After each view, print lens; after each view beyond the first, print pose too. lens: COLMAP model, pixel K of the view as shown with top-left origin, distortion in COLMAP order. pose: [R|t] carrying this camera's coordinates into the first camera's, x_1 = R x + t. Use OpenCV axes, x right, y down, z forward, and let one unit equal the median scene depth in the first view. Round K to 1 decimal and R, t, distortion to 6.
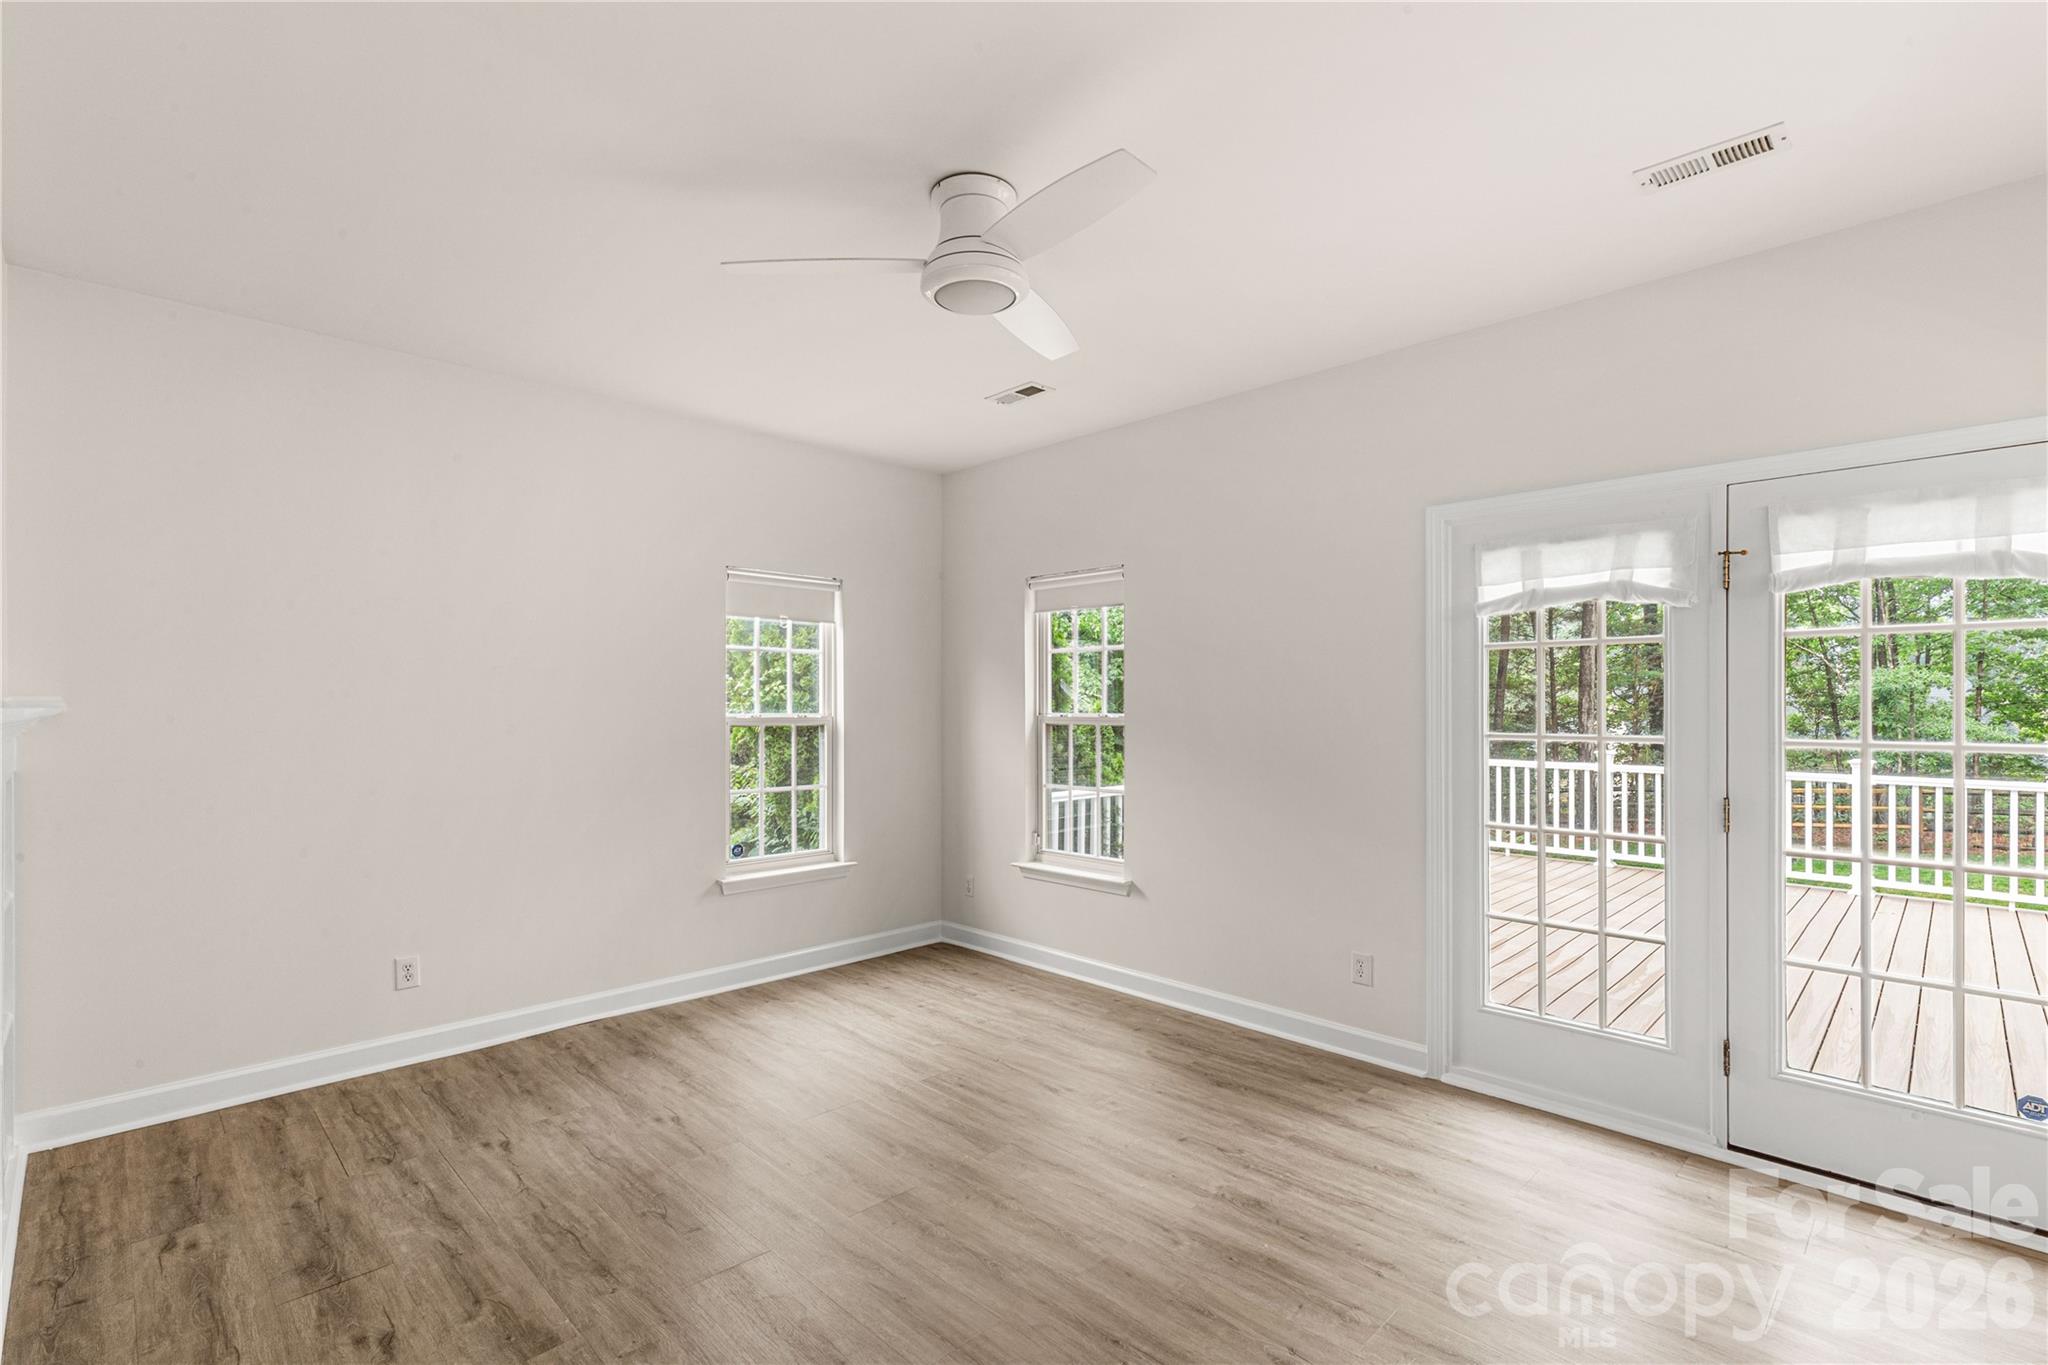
lens RADIAL K [[938.6, 0, 1036.4], [0, 938.6, 724.0], [0, 0, 1]] dist [0.011112, -0.004739]
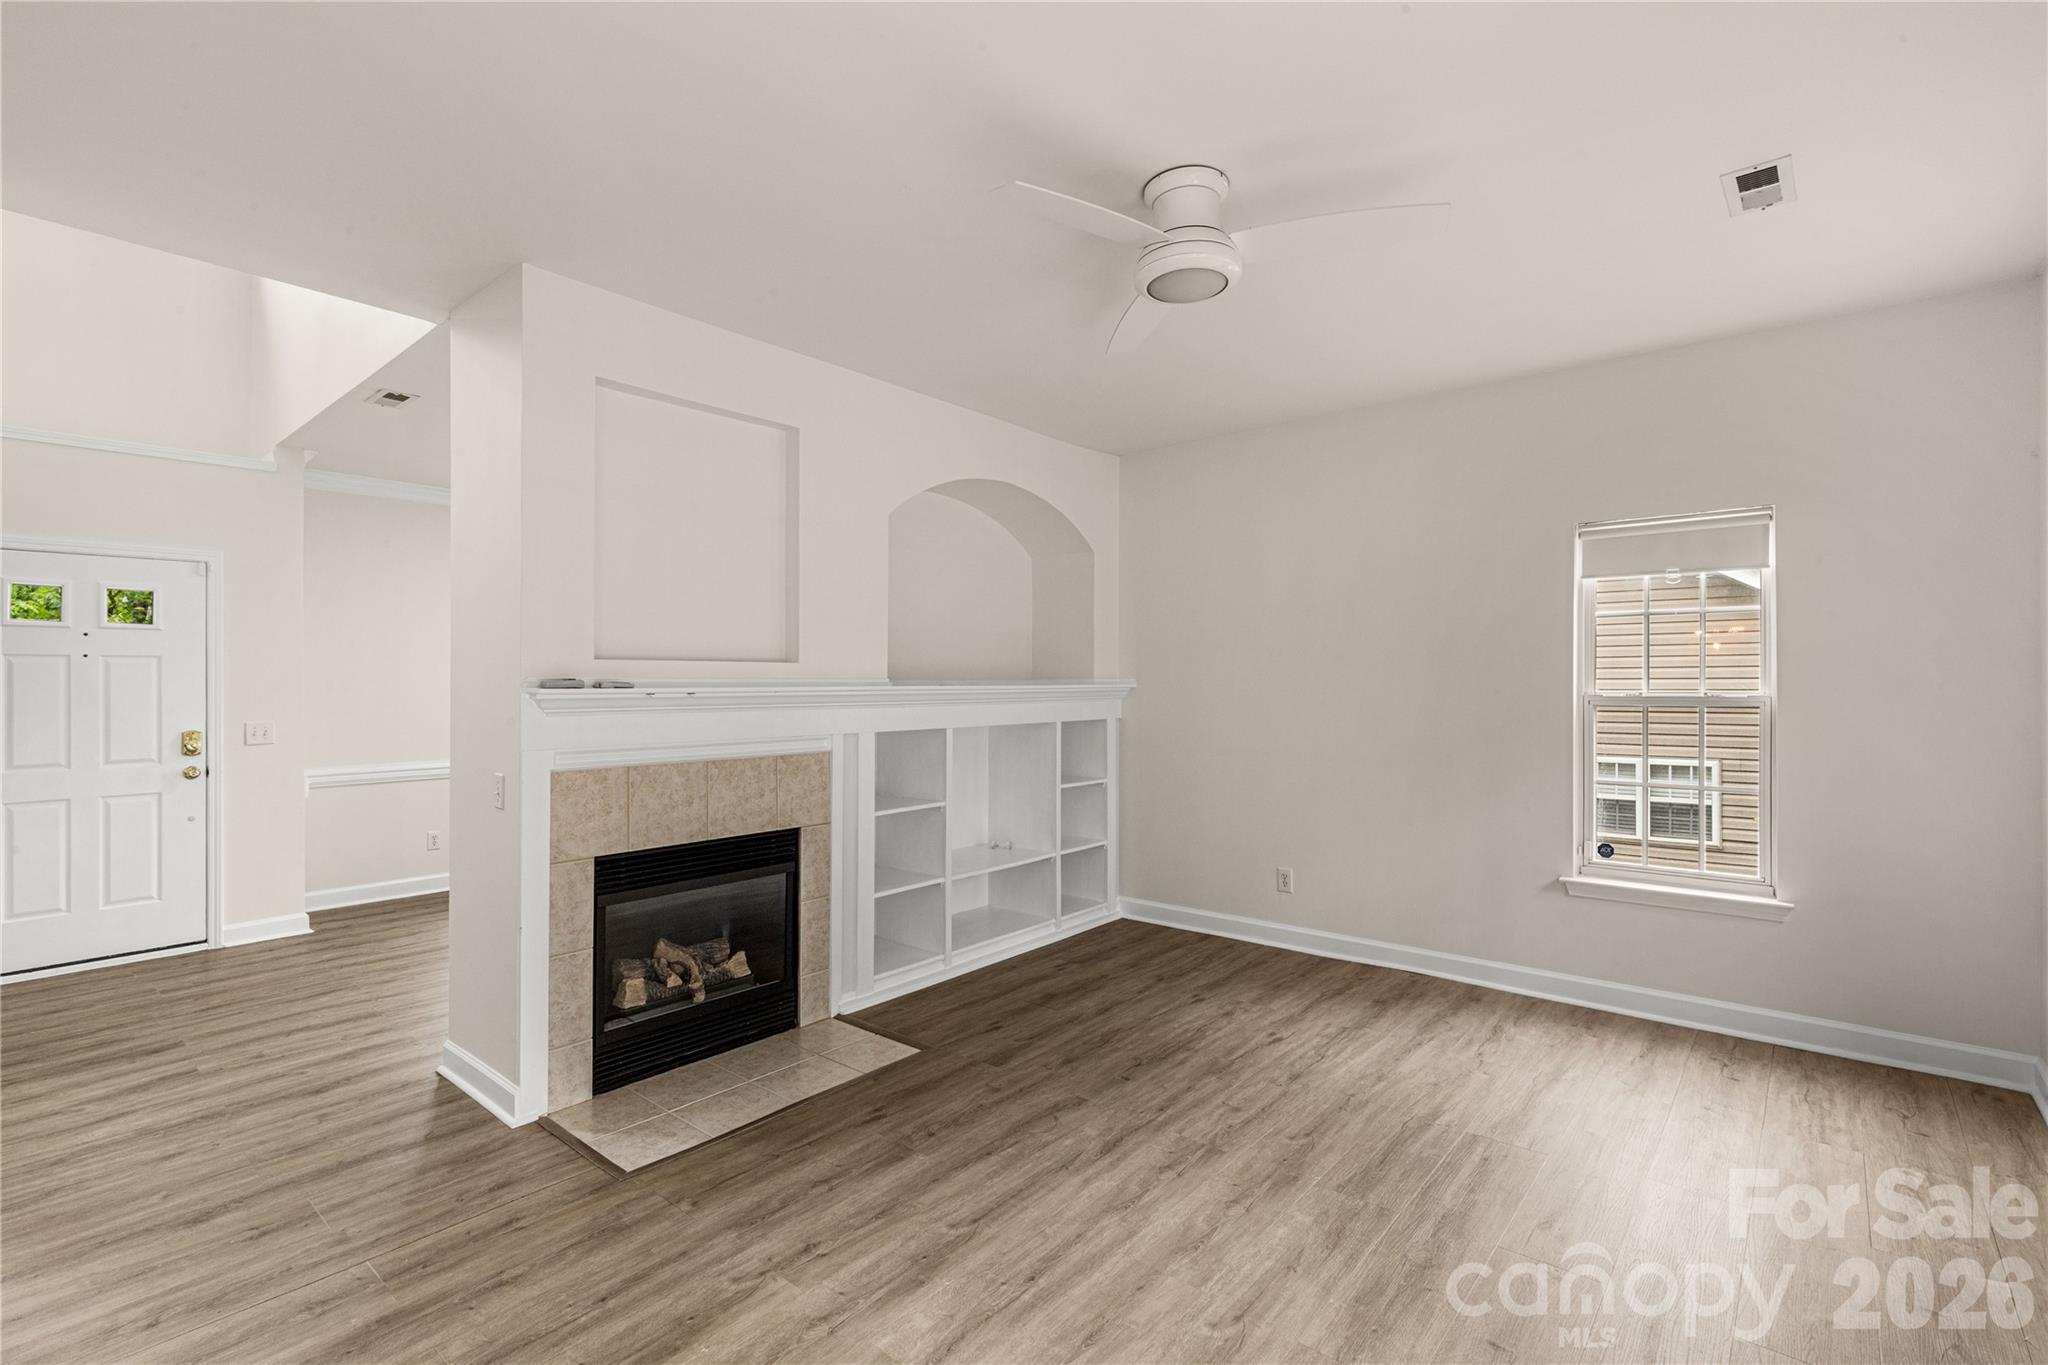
lens RADIAL K [[938.6, 0, 1003.1], [0, 938.6, 675.8], [0, 0, 1]] dist [0.011112, -0.004739]
pose [[0.063592, -0.008171, -0.997943, 0.725368], [-0.014856, 0.999848, -0.009133, -0.012618], [0.997865, 0.015406, 0.063460, 0.557435]]
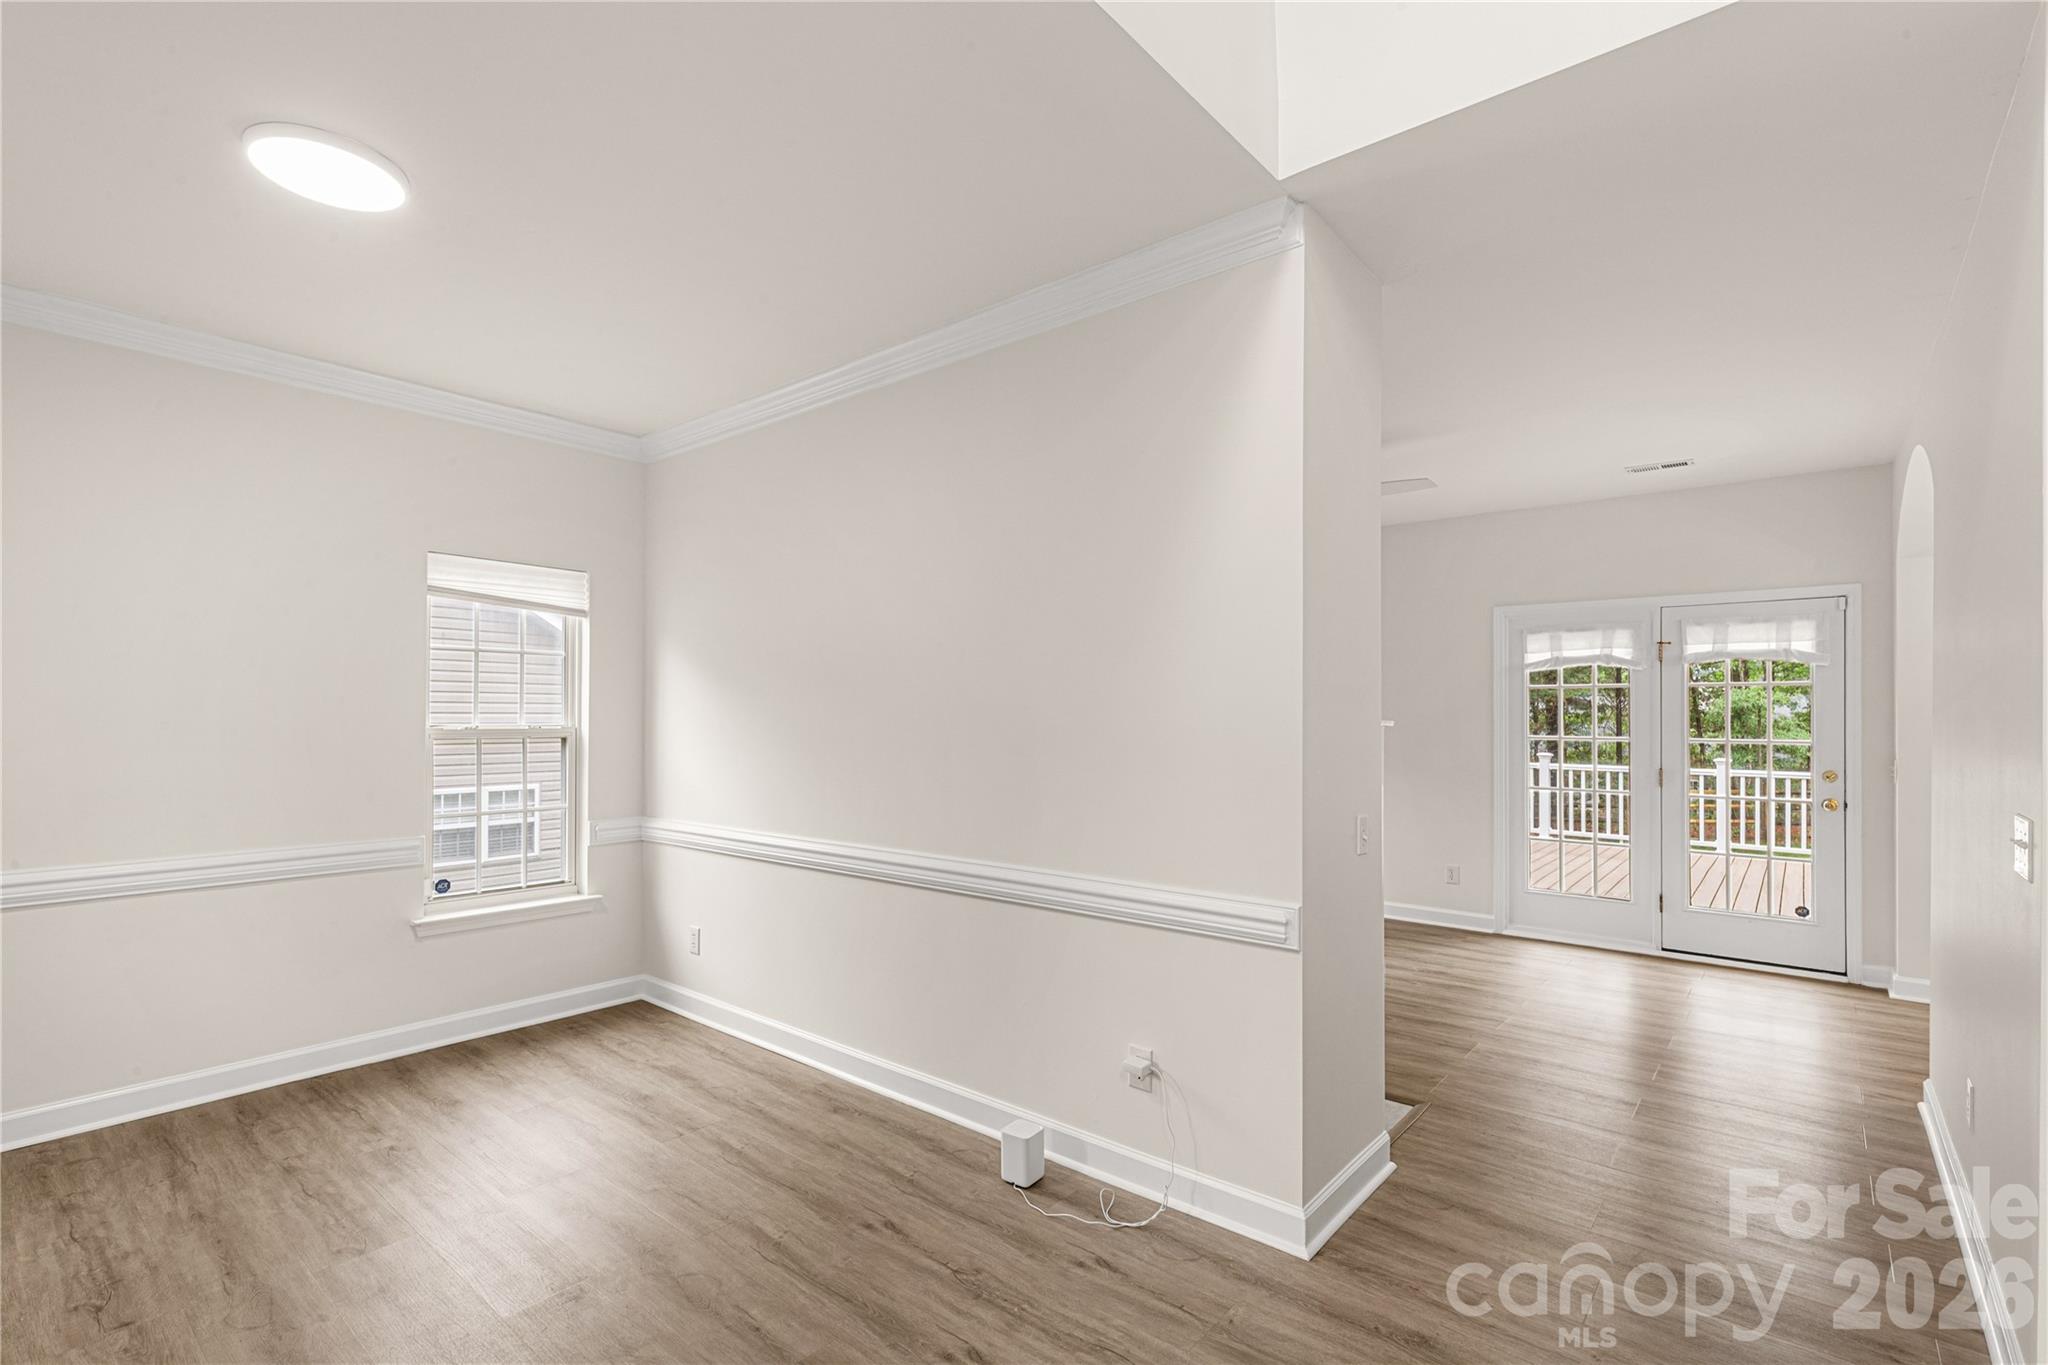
lens RADIAL K [[938.6, 0, 1029.2], [0, 938.6, 723.9], [0, 0, 1]] dist [0.011112, -0.004739]
pose [[0.996270, 0.003334, 0.086226, -0.633915], [-0.002286, 0.999922, -0.012249, 0.011553], [-0.086260, 0.012007, 0.996200, -0.711671]]
